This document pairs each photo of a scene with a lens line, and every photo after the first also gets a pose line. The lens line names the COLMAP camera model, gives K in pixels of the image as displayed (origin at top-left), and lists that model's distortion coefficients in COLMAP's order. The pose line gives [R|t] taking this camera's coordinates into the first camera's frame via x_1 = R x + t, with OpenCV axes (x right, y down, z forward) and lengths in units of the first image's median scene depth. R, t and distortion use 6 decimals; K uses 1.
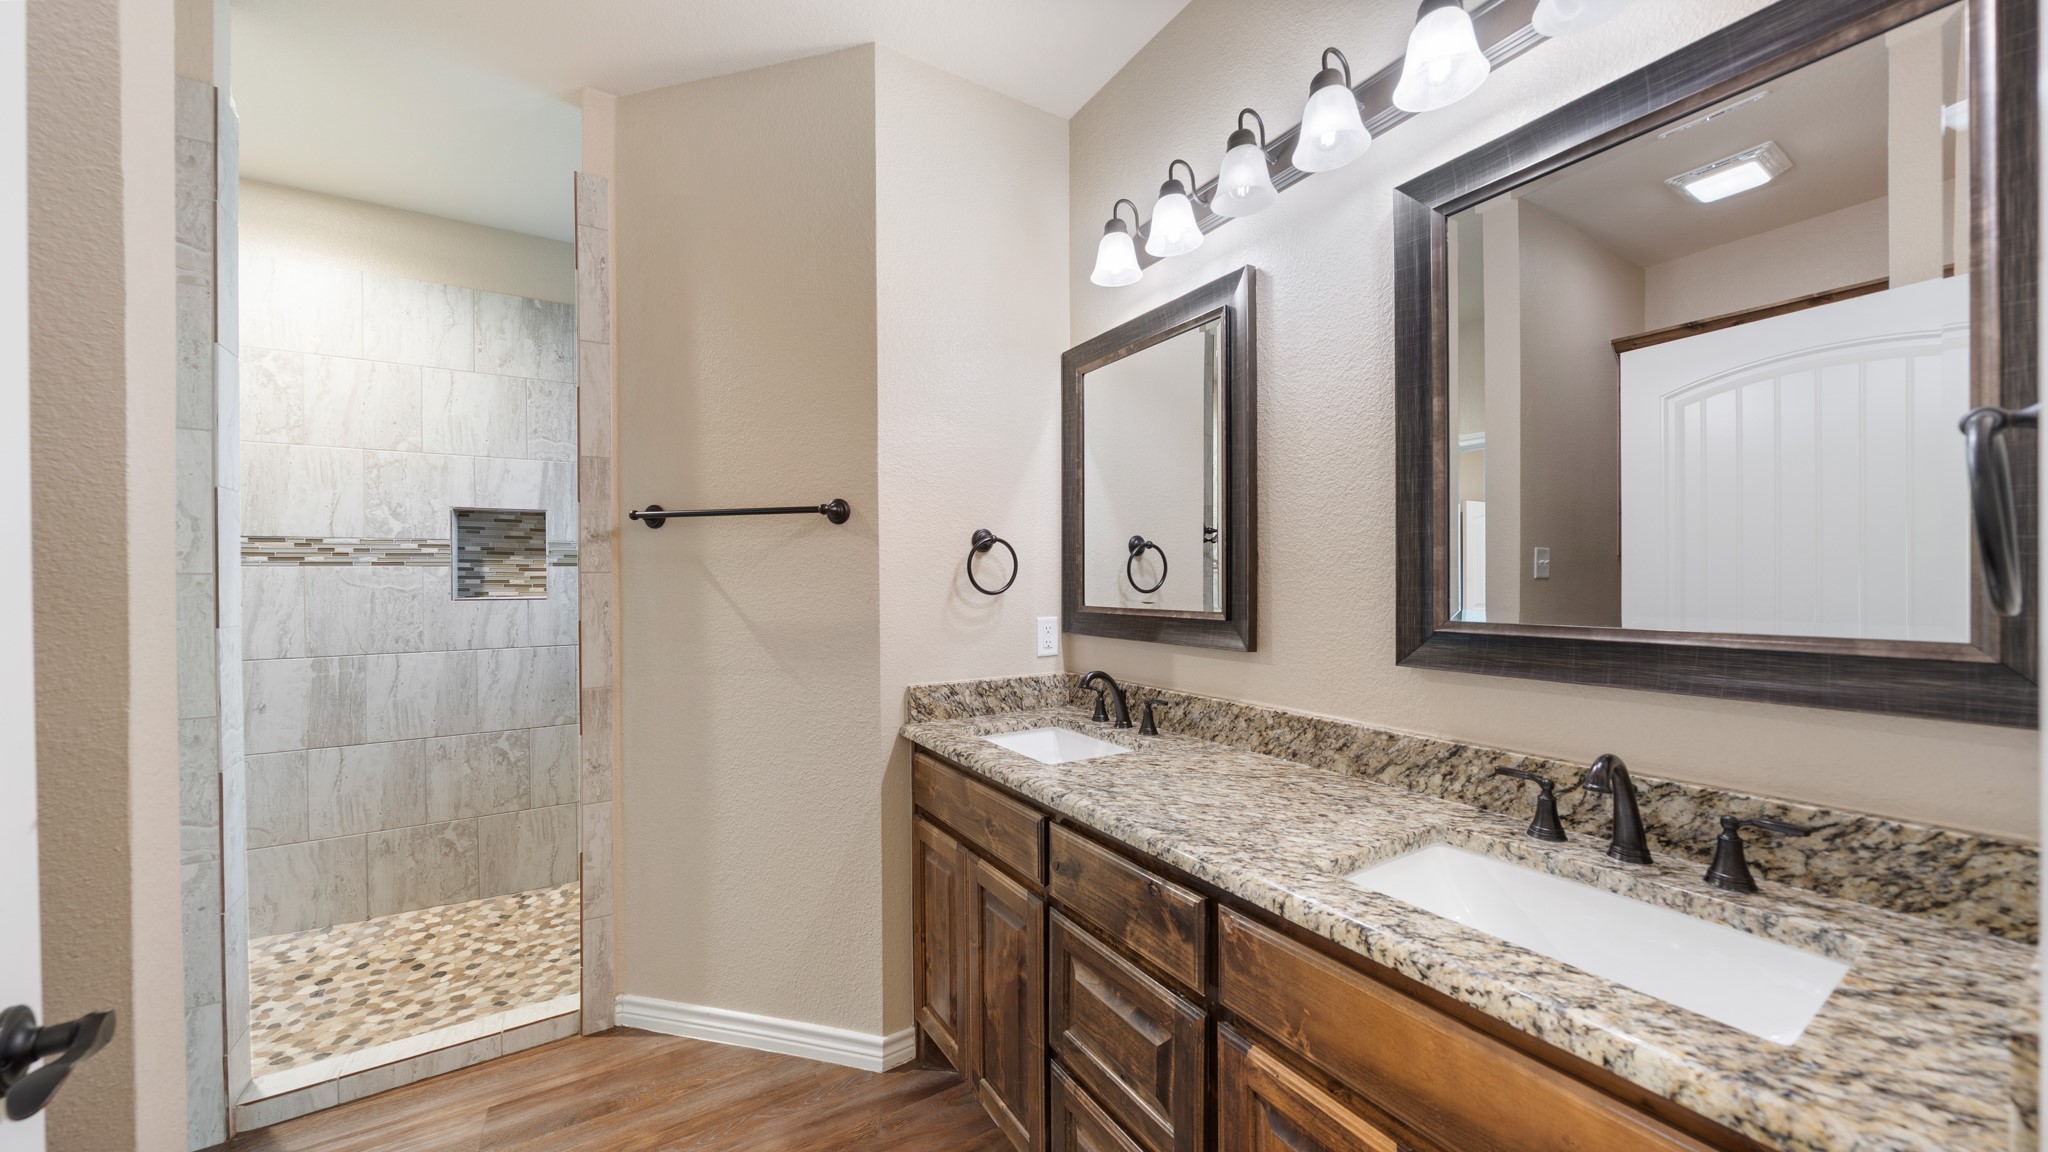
lens RADIAL K [[710.5, 0, 1024.0], [0, 710.5, 576.0], [0, 0, 1]] dist [-0.001550, -0.000064]
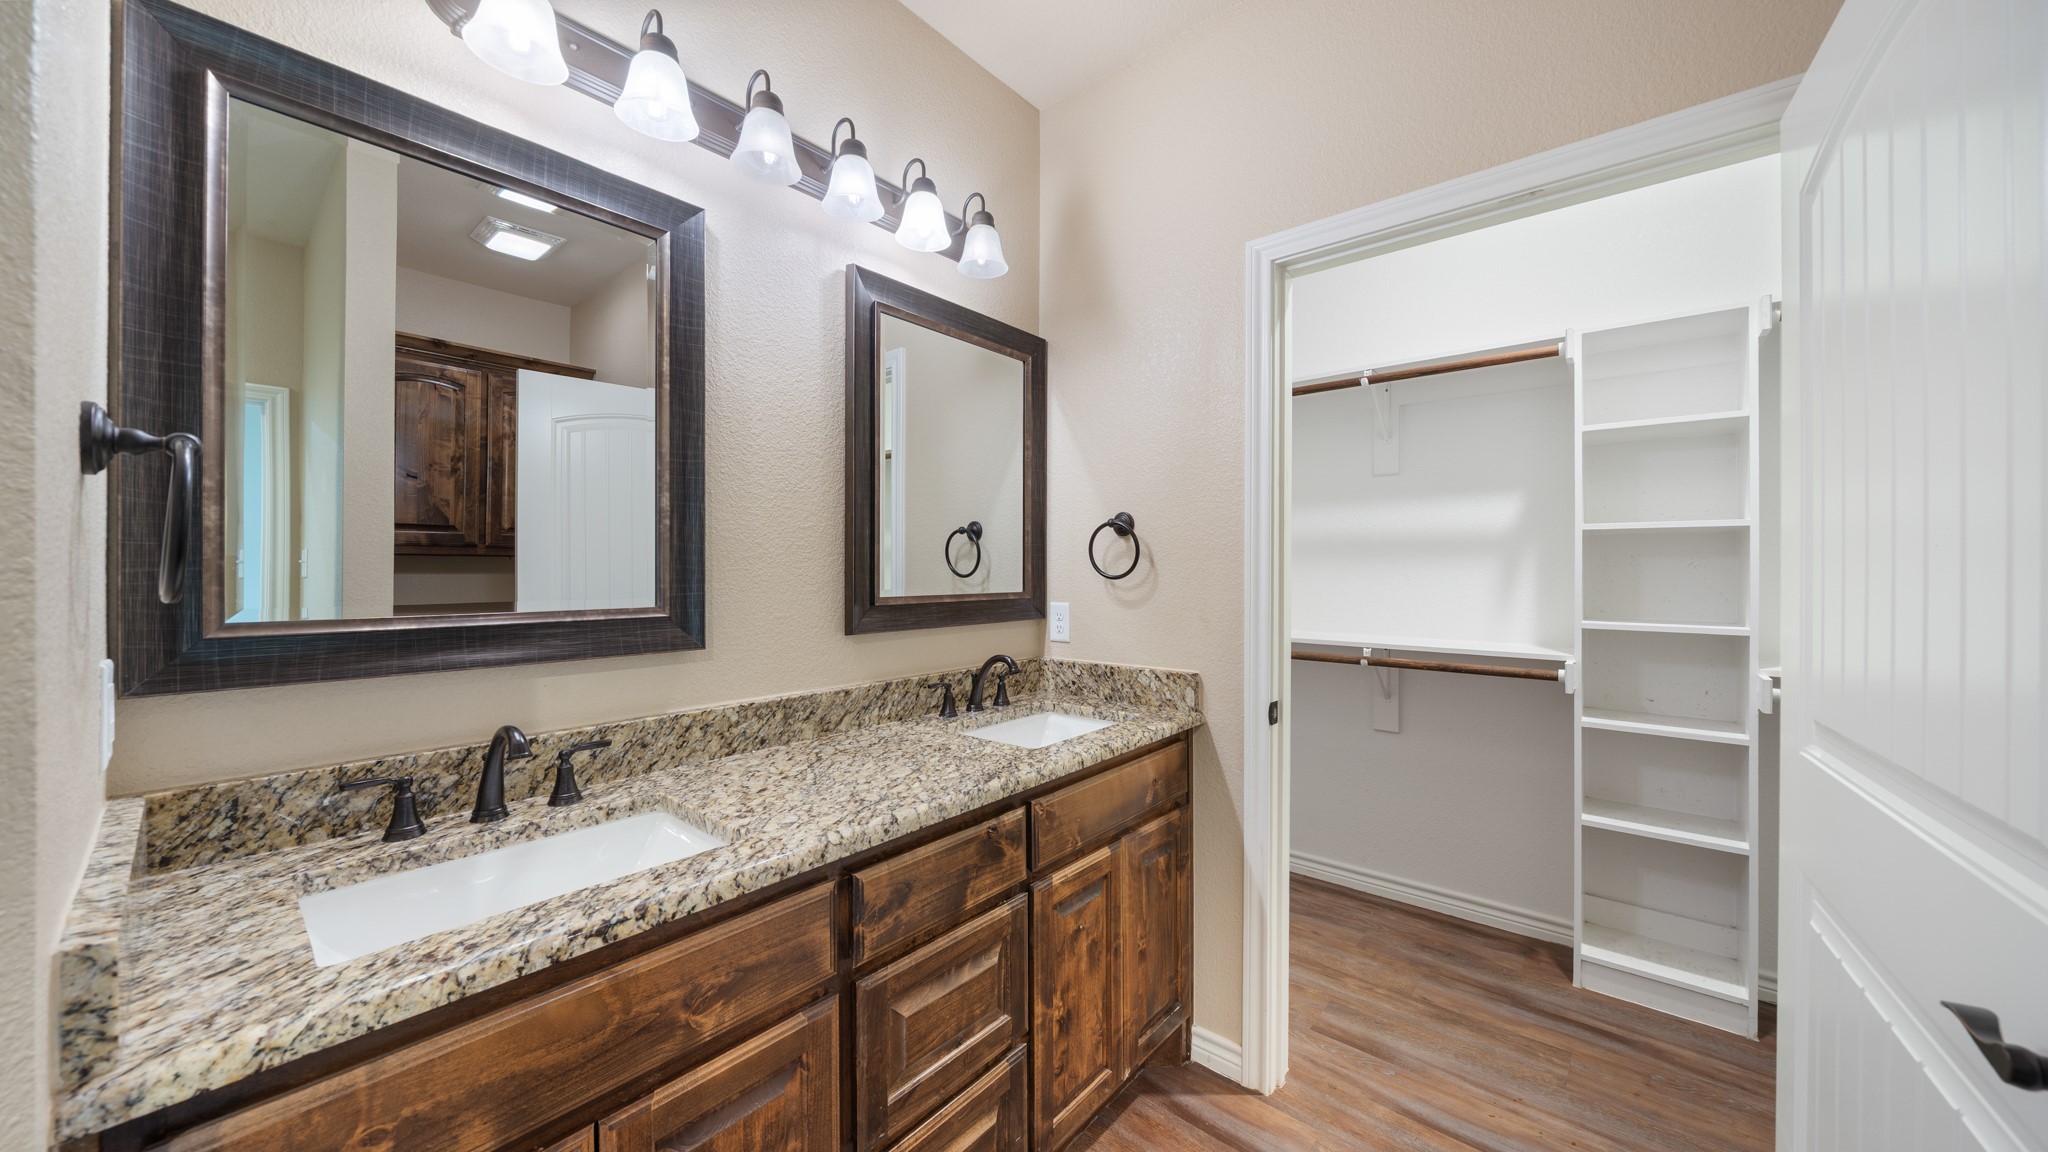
lens RADIAL K [[710.5, 0, 1024.0], [0, 710.5, 576.0], [0, 0, 1]] dist [-0.001550, -0.000064]
pose [[-0.308987, -0.000342, 0.951066, -1.101649], [-0.001764, 0.999998, -0.000213, 0.028285], [-0.951065, -0.001743, -0.308987, 1.544730]]
